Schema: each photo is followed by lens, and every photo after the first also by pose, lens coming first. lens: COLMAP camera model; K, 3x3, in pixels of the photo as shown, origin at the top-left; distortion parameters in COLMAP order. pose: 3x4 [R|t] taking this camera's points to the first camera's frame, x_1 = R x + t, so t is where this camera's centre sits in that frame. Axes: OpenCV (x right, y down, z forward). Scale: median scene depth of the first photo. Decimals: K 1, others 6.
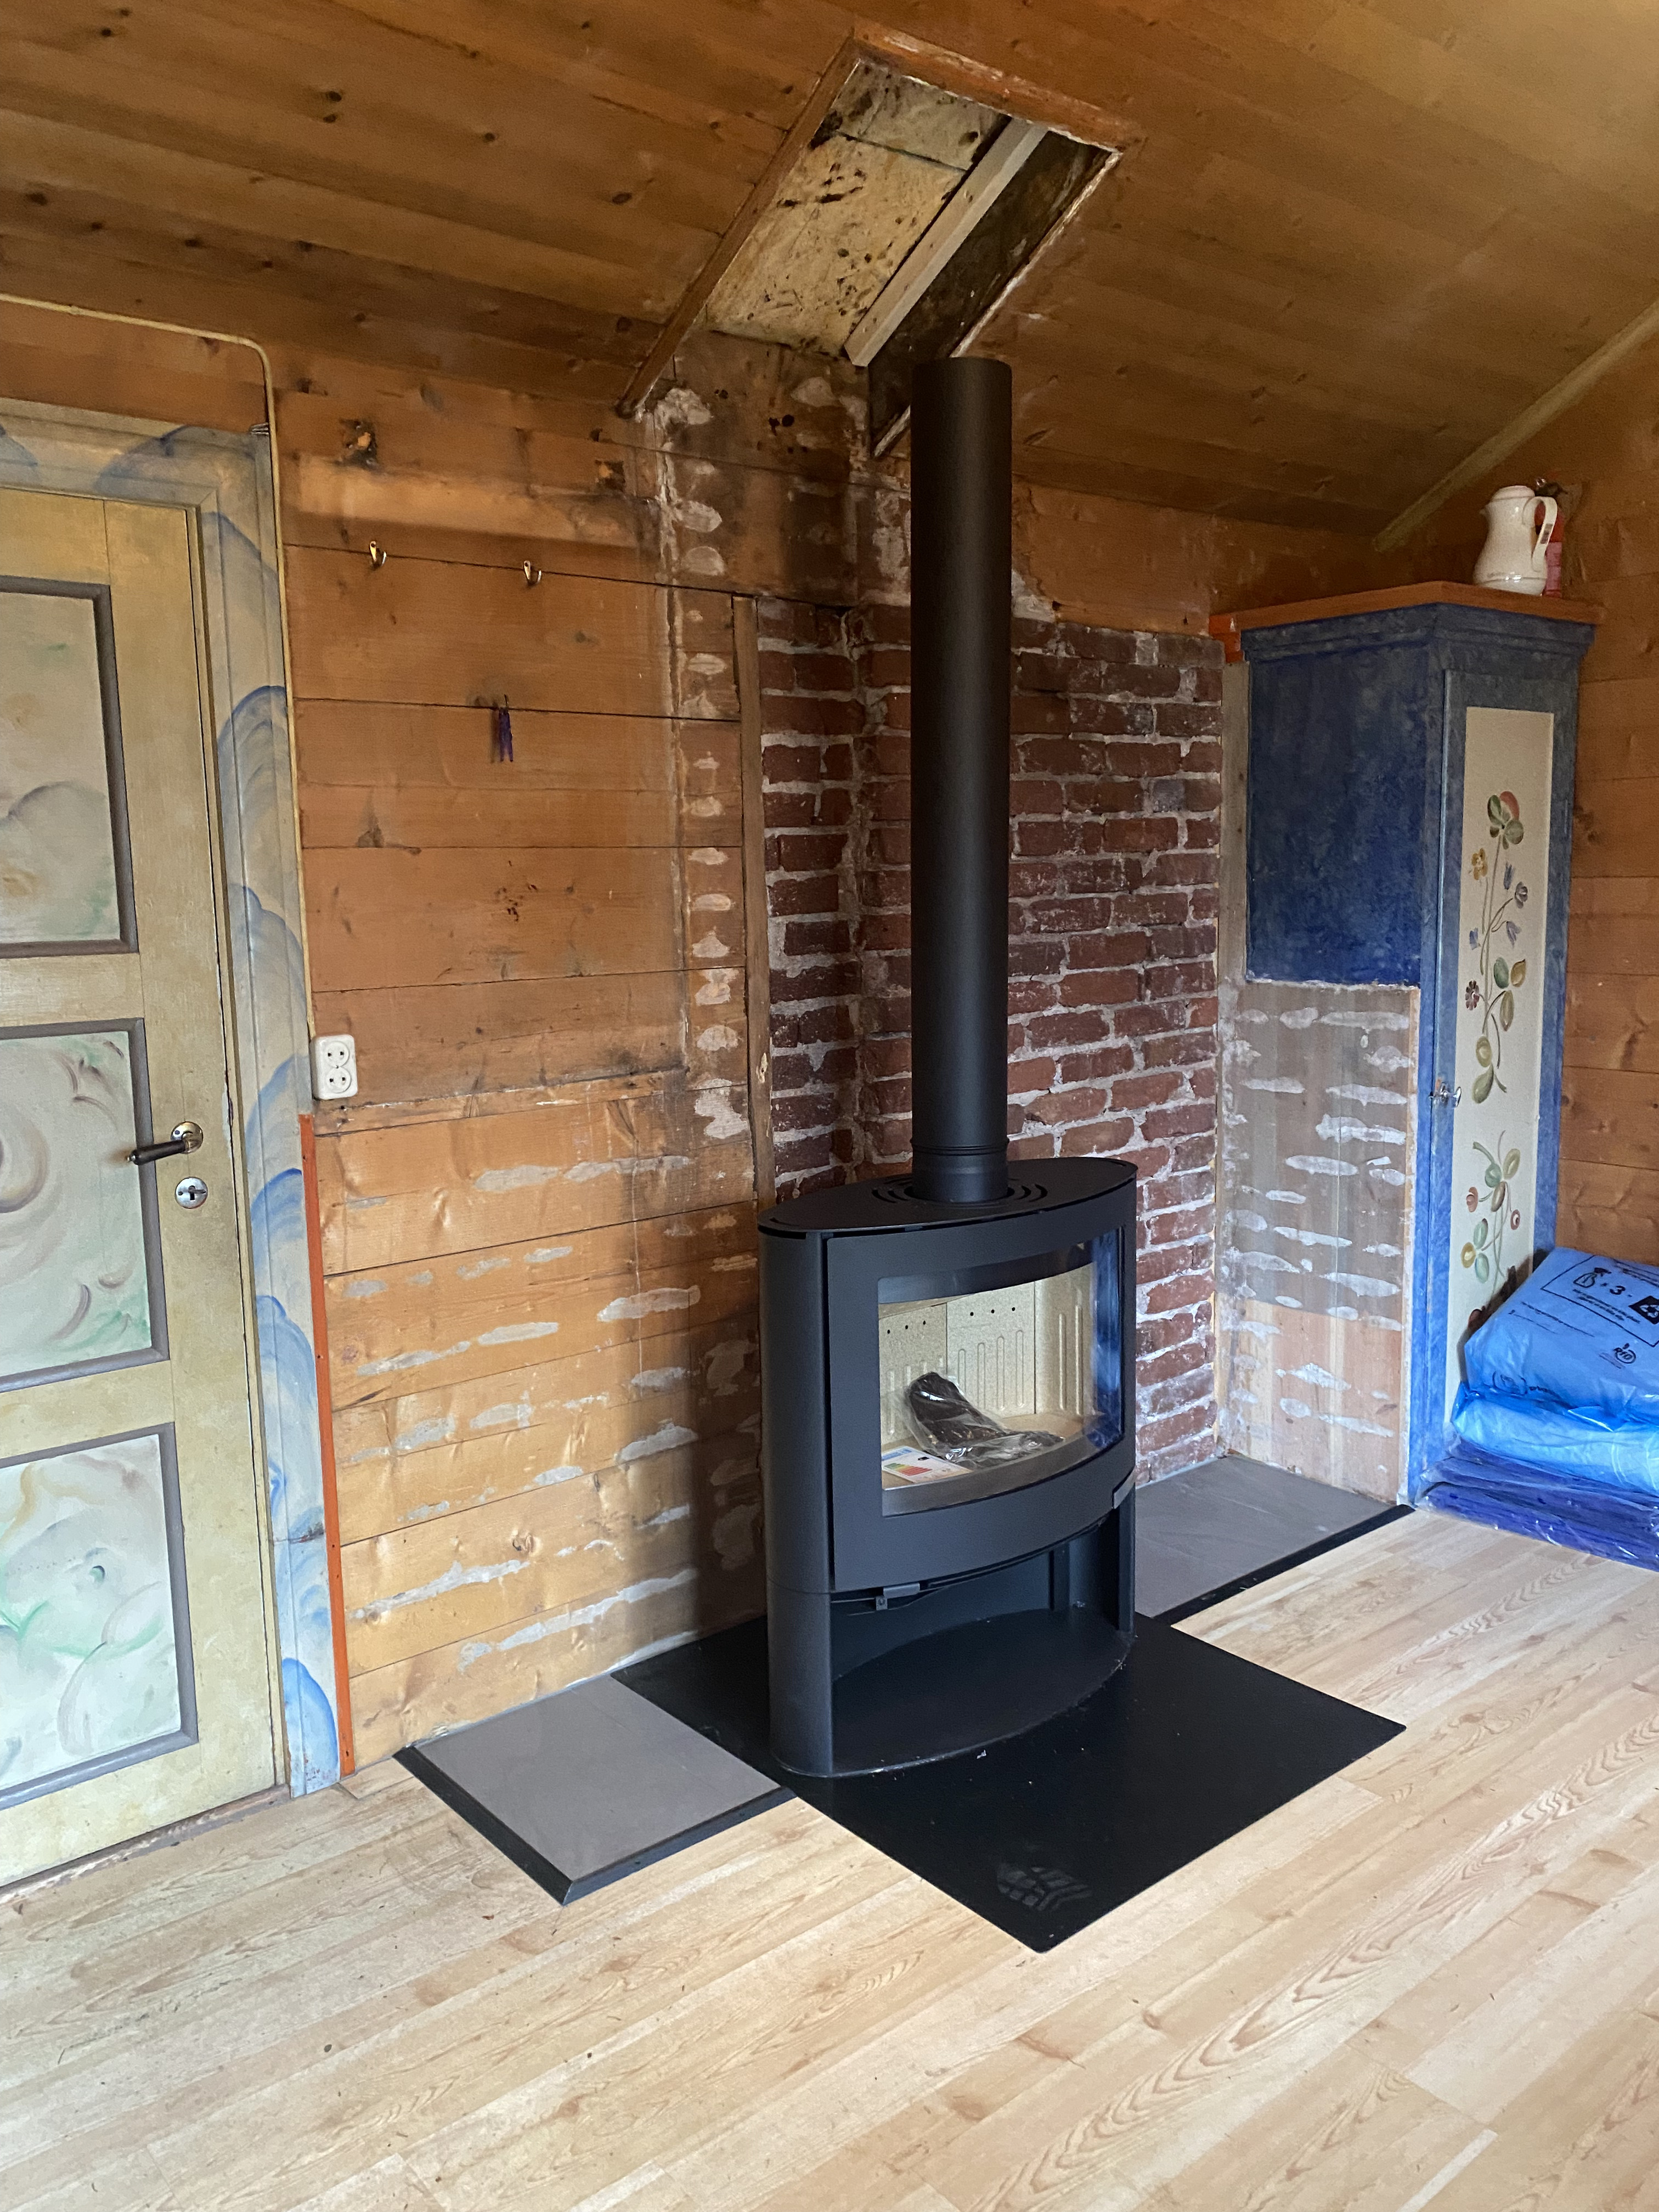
lens RADIAL K [[1675.6, 0, 806.4], [0, 1675.6, 1092.1], [0, 0, 1]] dist [0.023697, -0.028983]
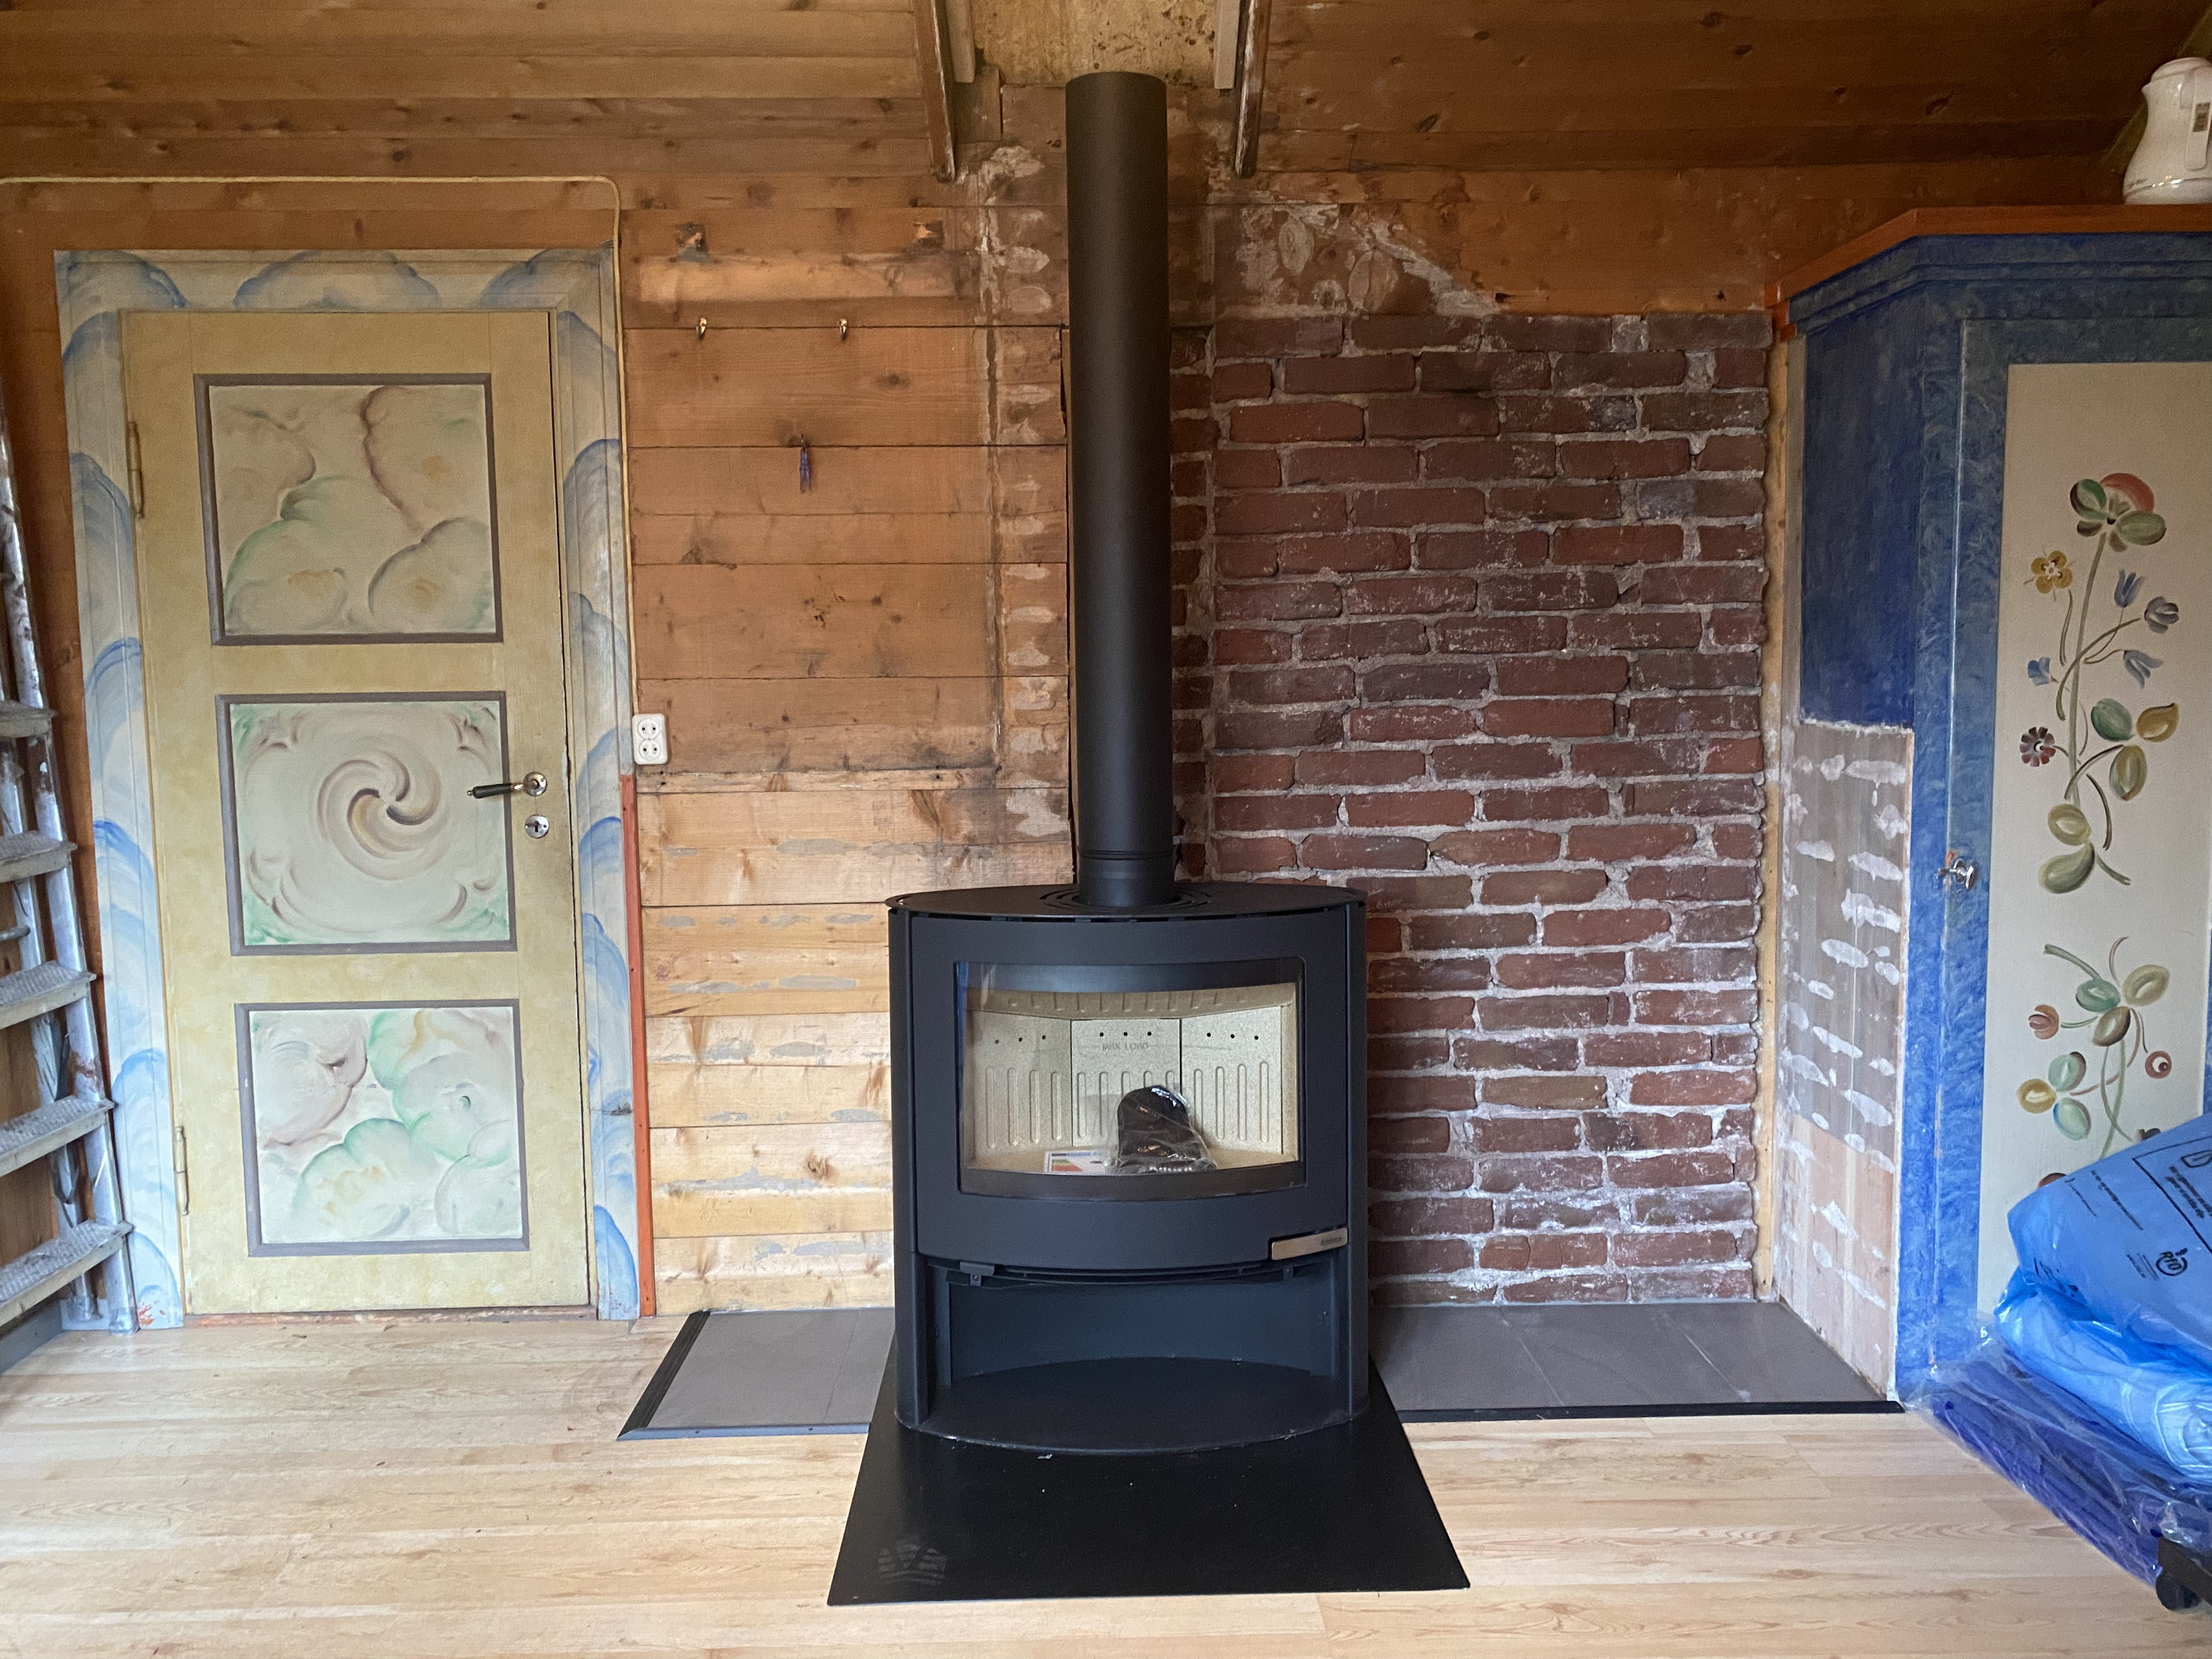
lens RADIAL K [[1675.6, 0, 1103.9], [0, 1675.6, 791.7], [0, 0, 1]] dist [0.023697, -0.028983]
pose [[0.787607, 0.061717, -0.613079, 0.637044], [-0.085041, 0.996337, -0.008951, 0.005505], [0.610281, 0.059187, 0.789971, 0.185689]]
